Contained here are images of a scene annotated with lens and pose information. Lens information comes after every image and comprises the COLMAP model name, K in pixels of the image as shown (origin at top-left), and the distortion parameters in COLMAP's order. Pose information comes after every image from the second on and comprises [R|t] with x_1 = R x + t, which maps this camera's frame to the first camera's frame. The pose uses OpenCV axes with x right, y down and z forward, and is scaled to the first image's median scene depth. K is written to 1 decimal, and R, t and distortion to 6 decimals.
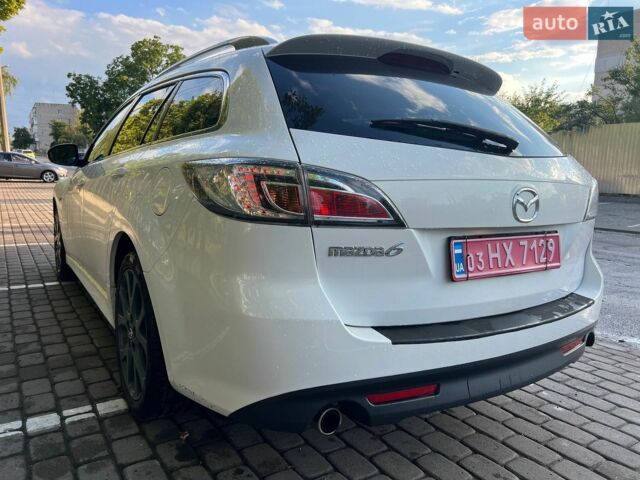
lens RADIAL K [[478.6, 0, 320.0], [0, 478.6, 240.0], [0, 0, 1]] dist [0.047903, -0.052821]
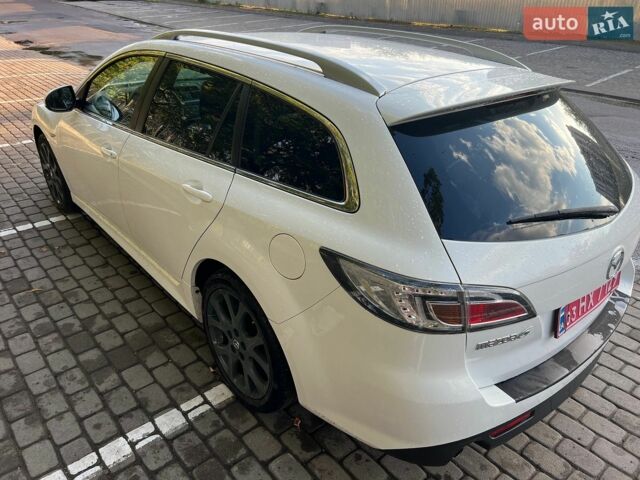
lens RADIAL K [[478.6, 0, 320.0], [0, 478.6, 240.0], [0, 0, 1]] dist [0.047903, -0.052821]
pose [[0.990948, -0.066641, 0.116540, -0.372916], [0.022637, 0.938609, 0.344240, -0.492227], [-0.132326, -0.338486, 0.931621, 0.019933]]
